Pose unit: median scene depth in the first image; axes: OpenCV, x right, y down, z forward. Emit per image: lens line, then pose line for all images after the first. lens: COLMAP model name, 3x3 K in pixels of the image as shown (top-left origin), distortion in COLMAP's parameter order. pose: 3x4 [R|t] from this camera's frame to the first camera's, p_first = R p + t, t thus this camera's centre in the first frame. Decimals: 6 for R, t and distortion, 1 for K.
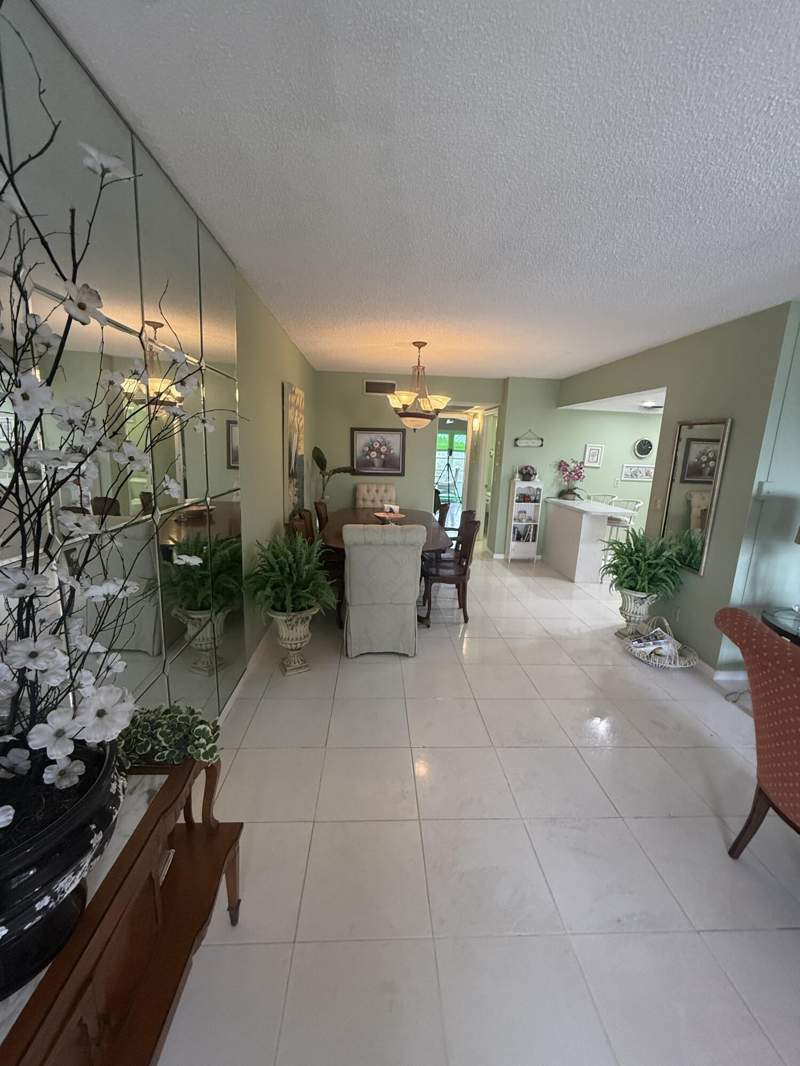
lens RADIAL K [[426.0, 0, 400.0], [0, 426.0, 533.0], [0, 0, 1]] dist [-0.000644, 0.000061]
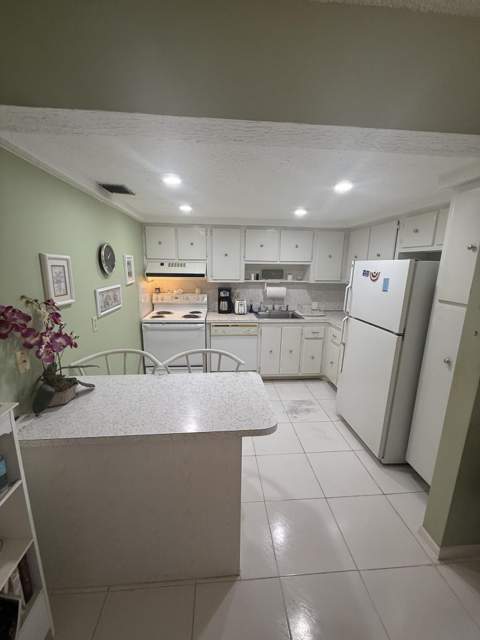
lens RADIAL K [[255.7, 0, 240.0], [0, 255.7, 320.0], [0, 0, 1]] dist [-0.000644, 0.000061]
pose [[-0.023025, -0.256164, 0.966359, 0.190864], [0.176299, 0.950426, 0.256141, -0.177945], [-0.984067, 0.176266, 0.023278, 0.822948]]
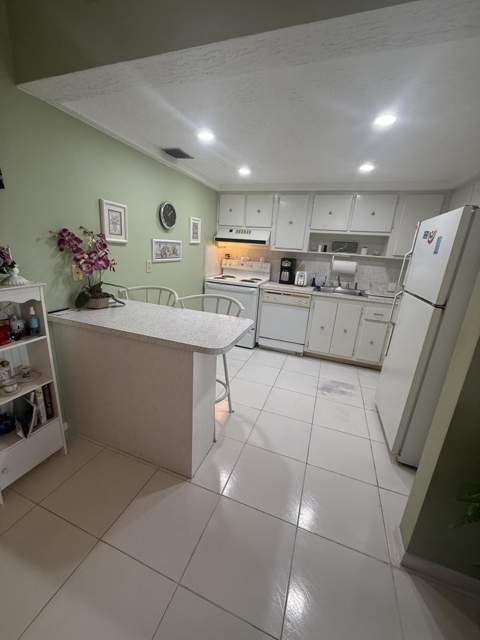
lens RADIAL K [[255.7, 0, 240.0], [0, 255.7, 320.0], [0, 0, 1]] dist [-0.000644, 0.000061]
pose [[0.402075, -0.268448, 0.875369, 0.186902], [0.130477, 0.963096, 0.235420, -0.115002], [-0.906262, 0.019559, 0.422263, 0.707270]]
